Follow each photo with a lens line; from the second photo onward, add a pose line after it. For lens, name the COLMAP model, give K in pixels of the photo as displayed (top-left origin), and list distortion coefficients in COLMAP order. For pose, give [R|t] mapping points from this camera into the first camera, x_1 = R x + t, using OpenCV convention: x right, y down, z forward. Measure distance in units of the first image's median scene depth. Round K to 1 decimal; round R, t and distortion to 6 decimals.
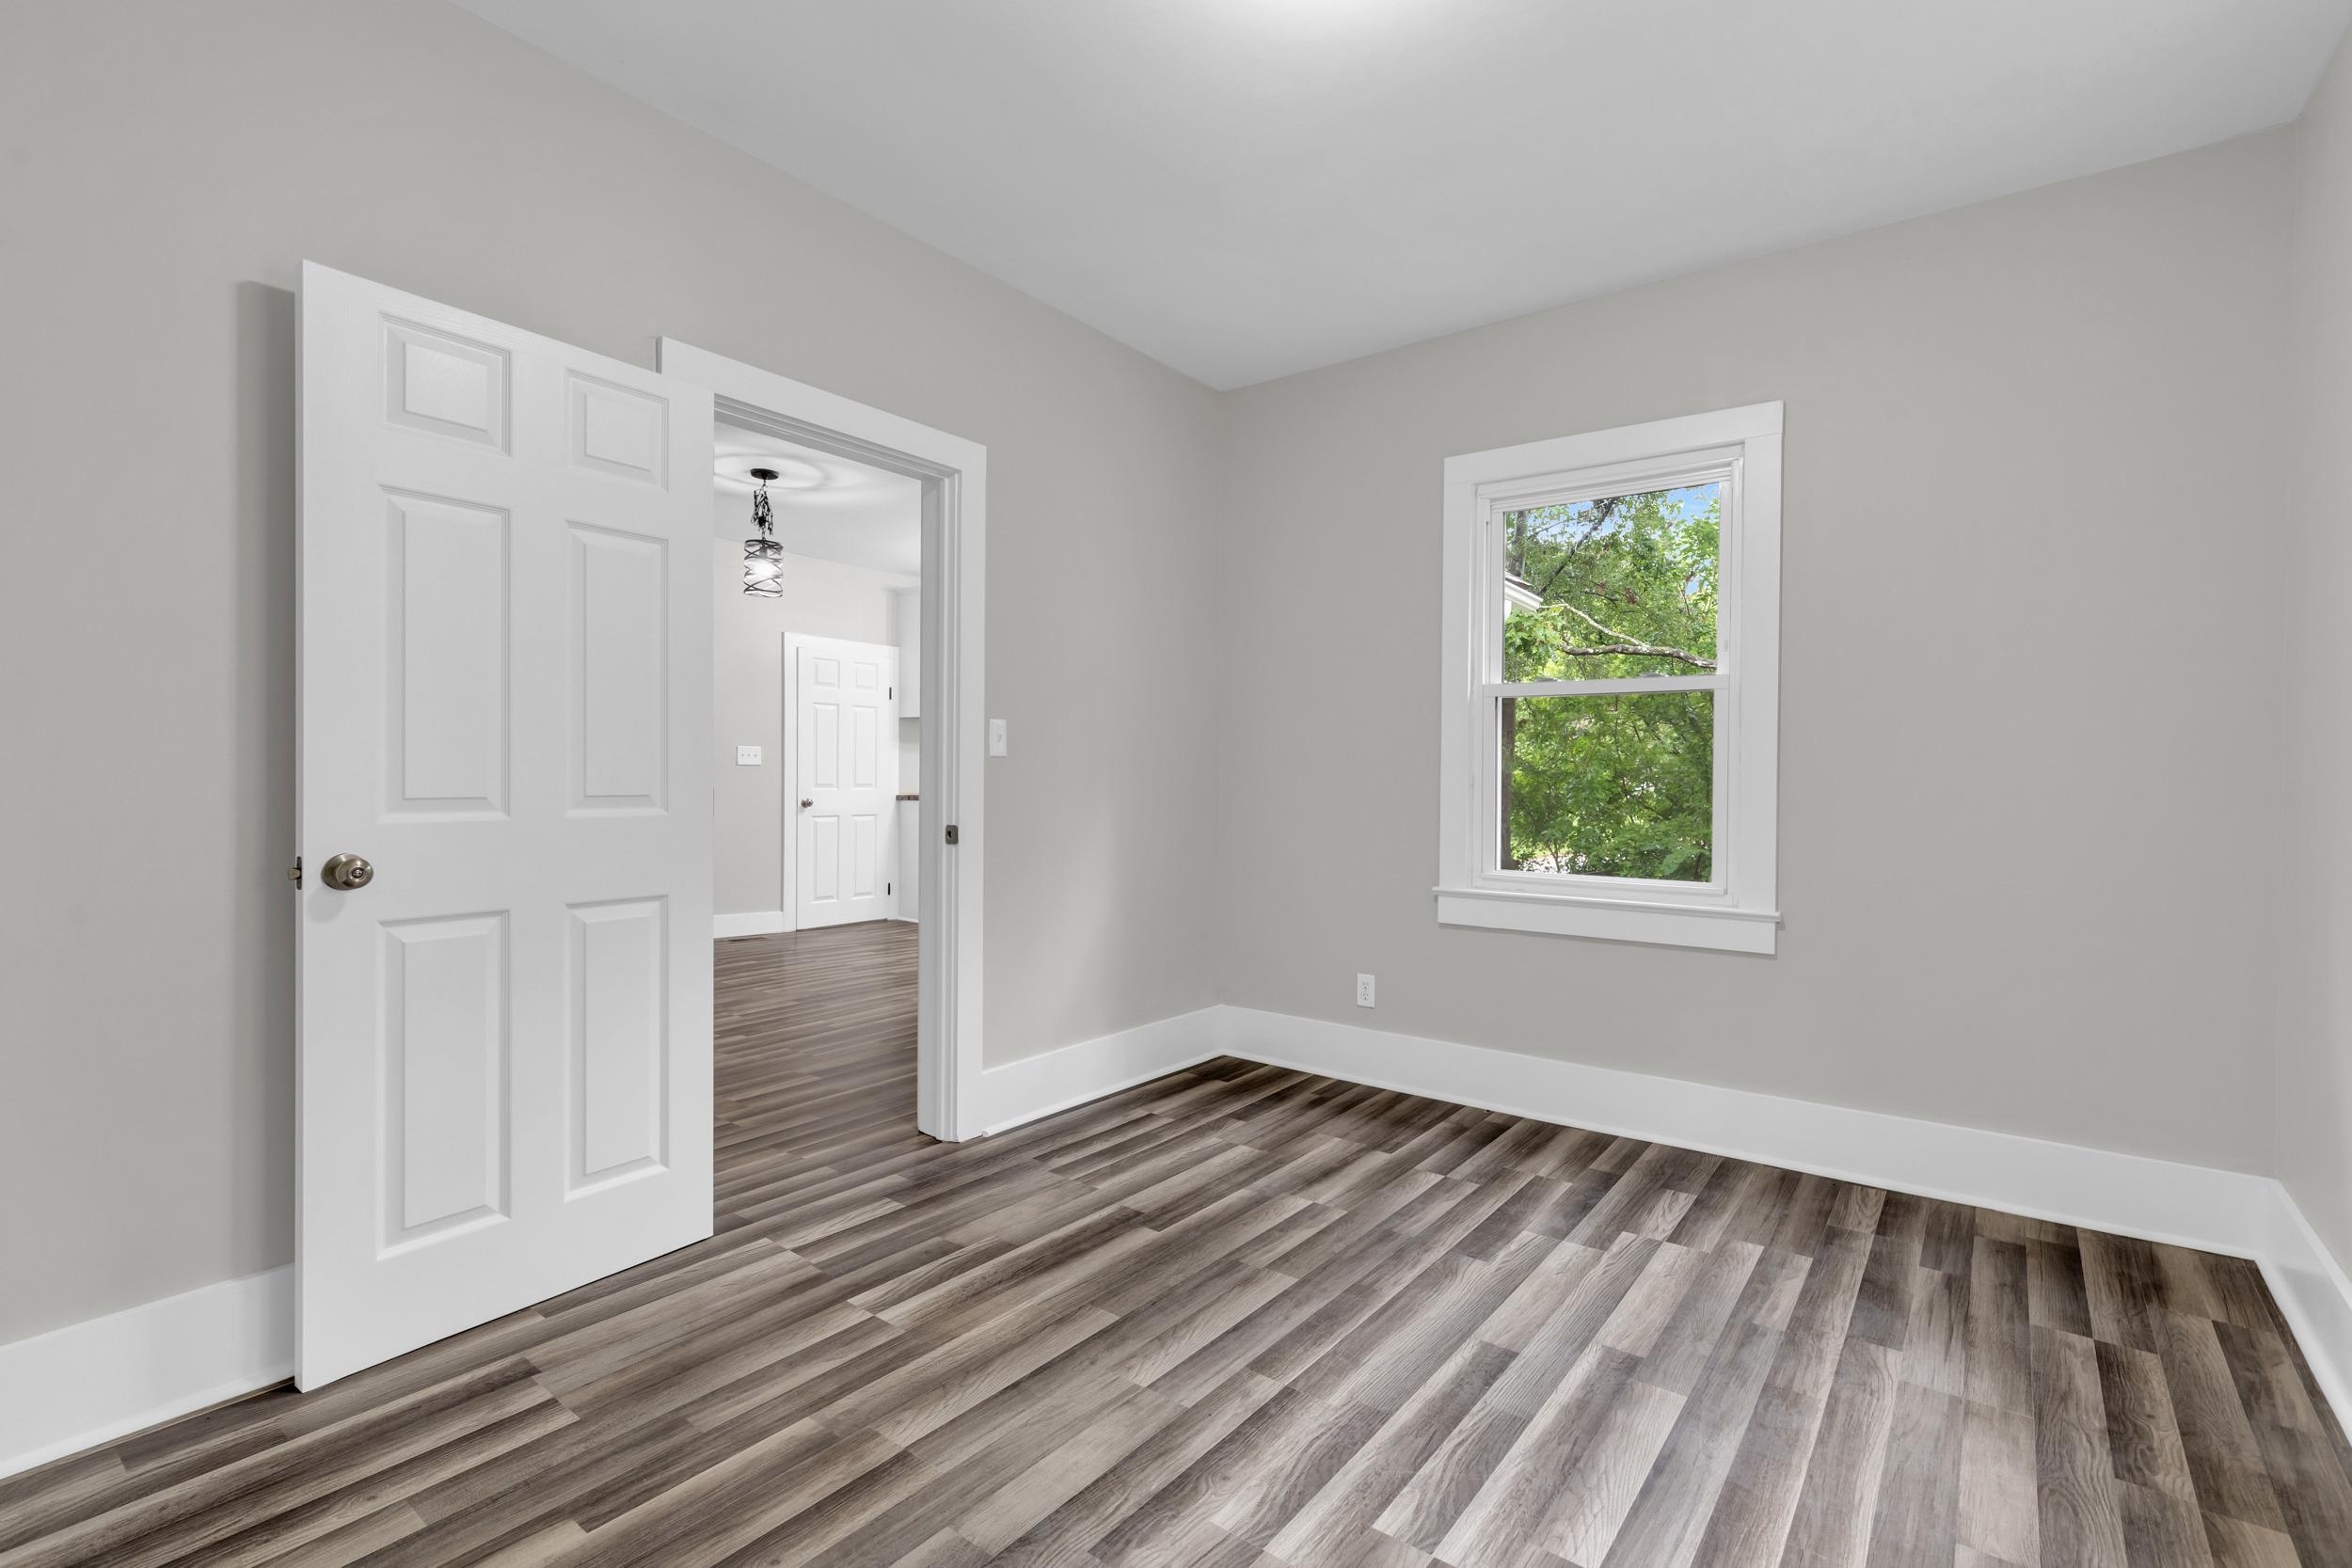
lens RADIAL K [[1062.3, 0, 1182.0], [0, 1062.3, 792.4], [0, 0, 1]] dist [0.000884, 0.000313]
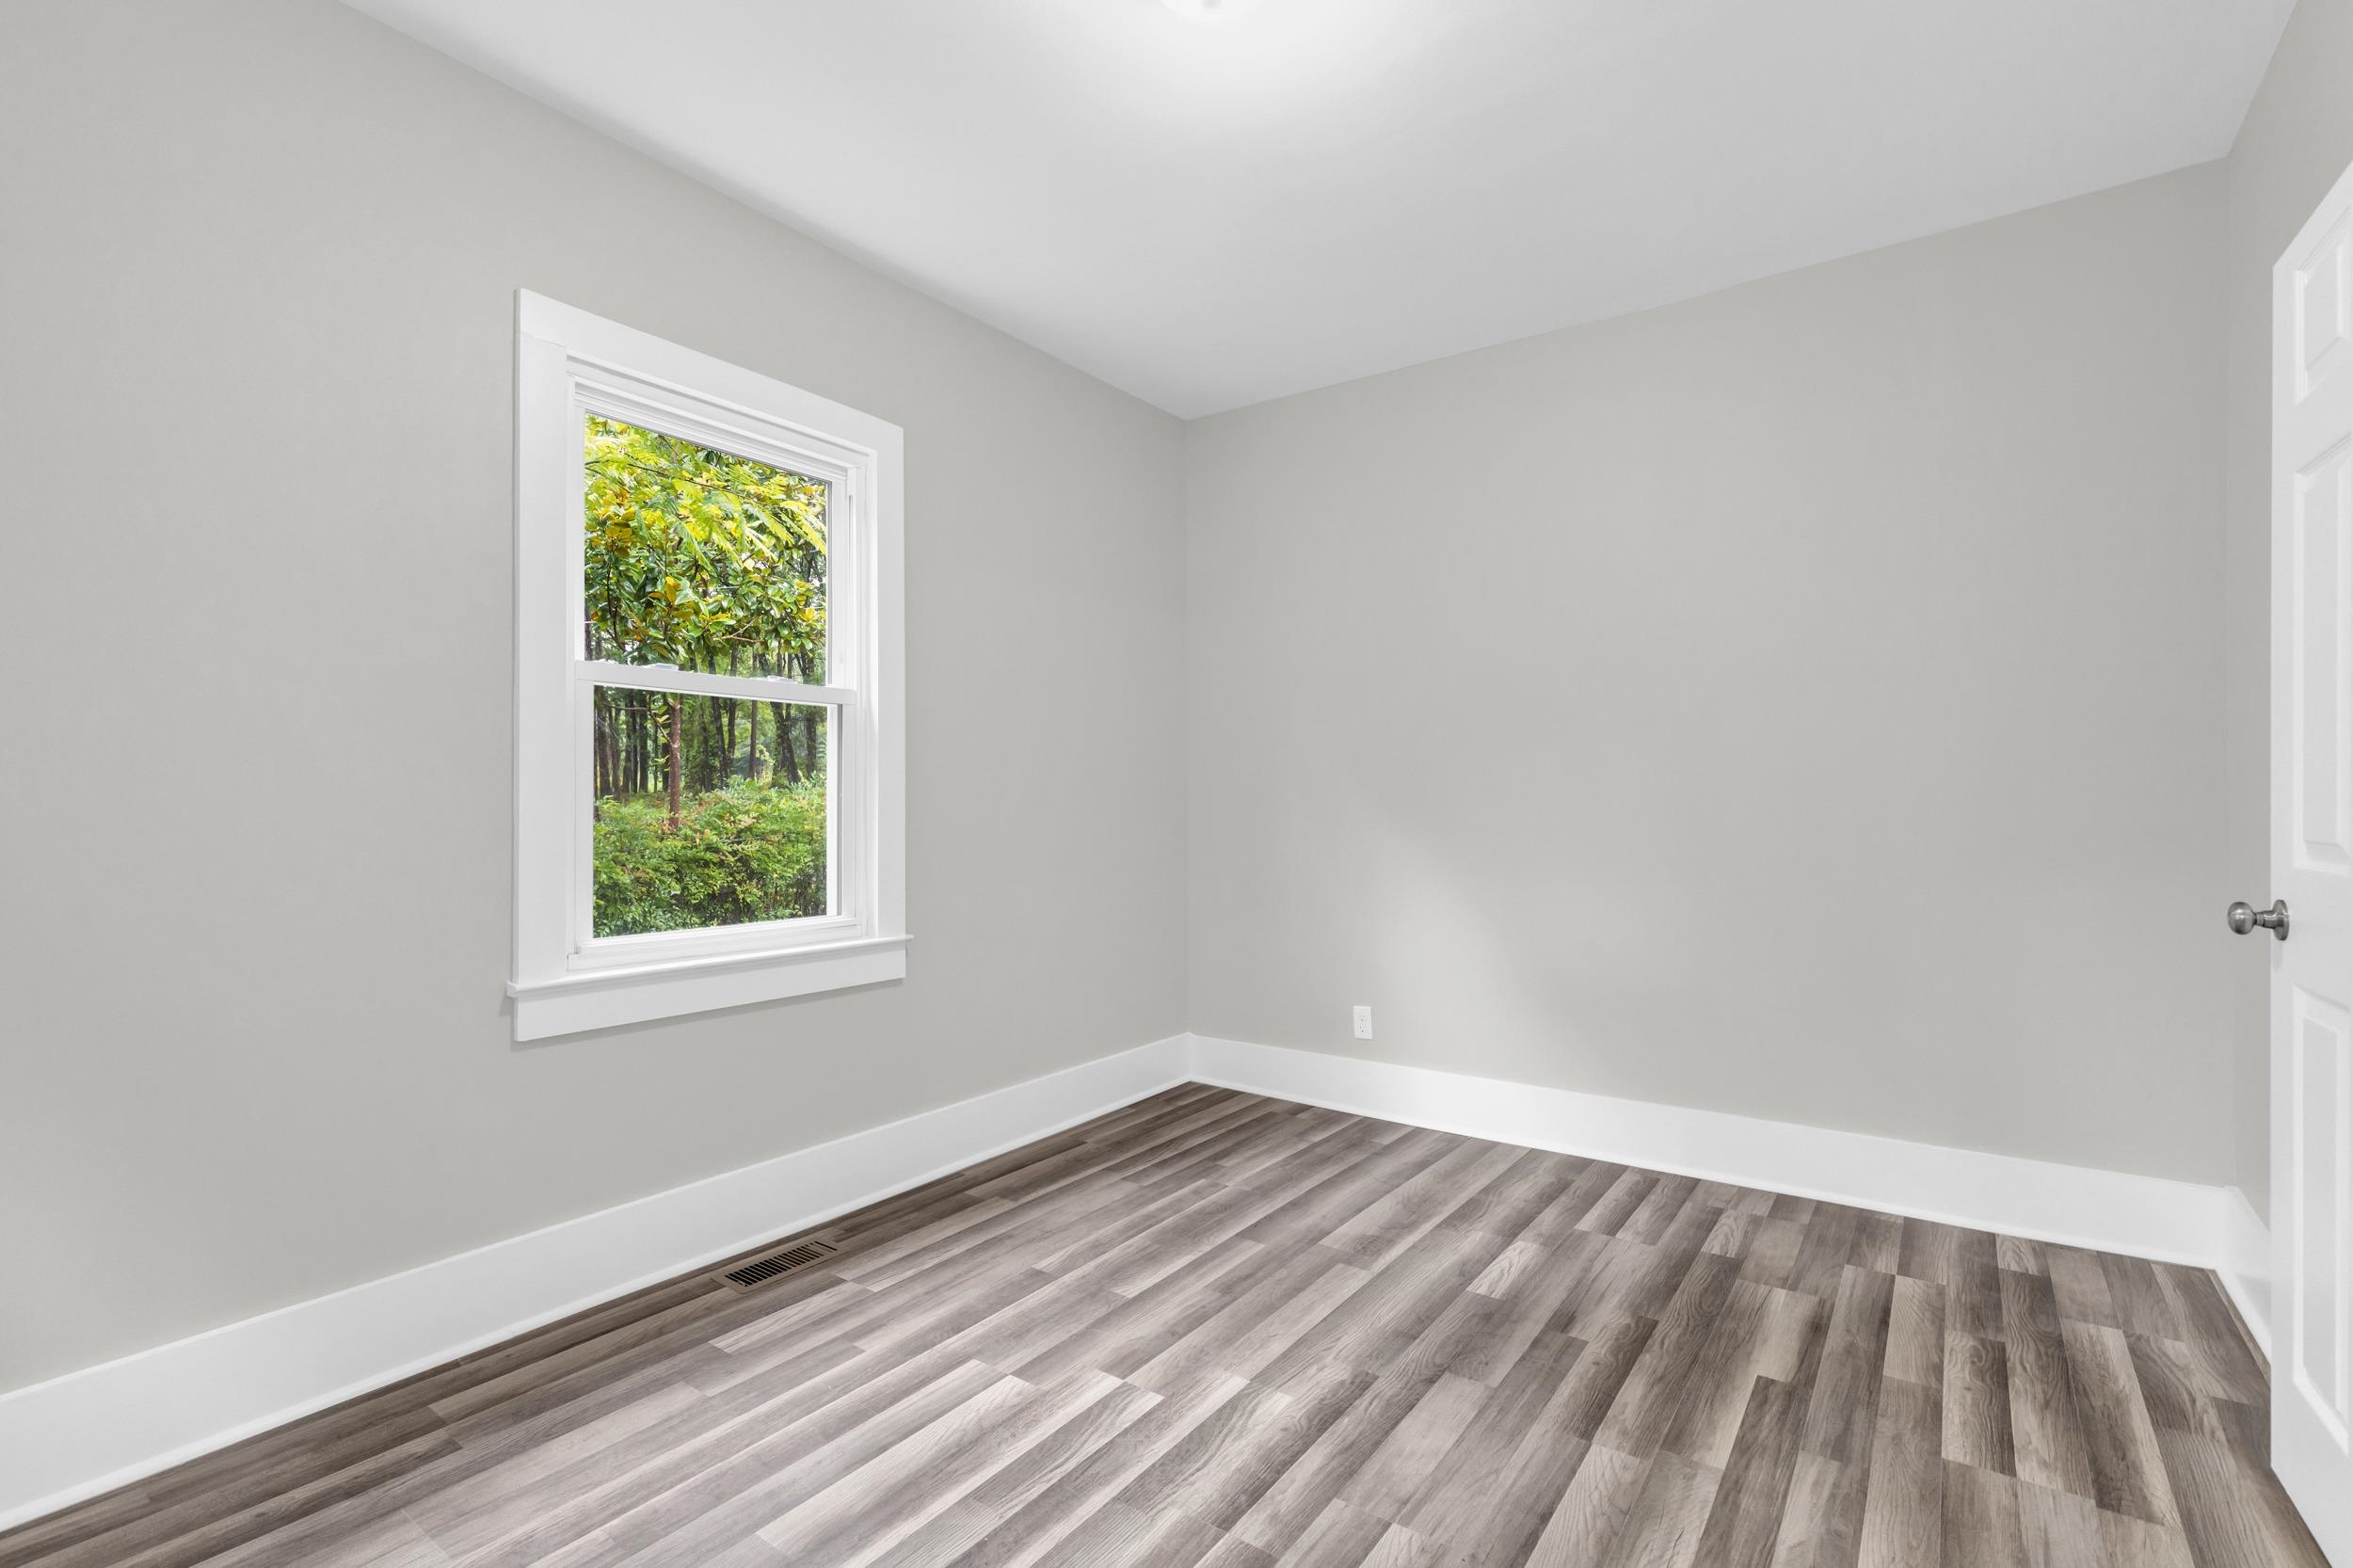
lens RADIAL K [[1062.9, 0, 1182.5], [0, 1062.9, 792.4], [0, 0, 1]] dist [0.000884, 0.000313]
pose [[-0.999537, -0.006027, -0.029823, 0.177832], [-0.006347, 0.999923, 0.010670, -0.035518], [0.029757, 0.010854, -0.999498, 2.011930]]
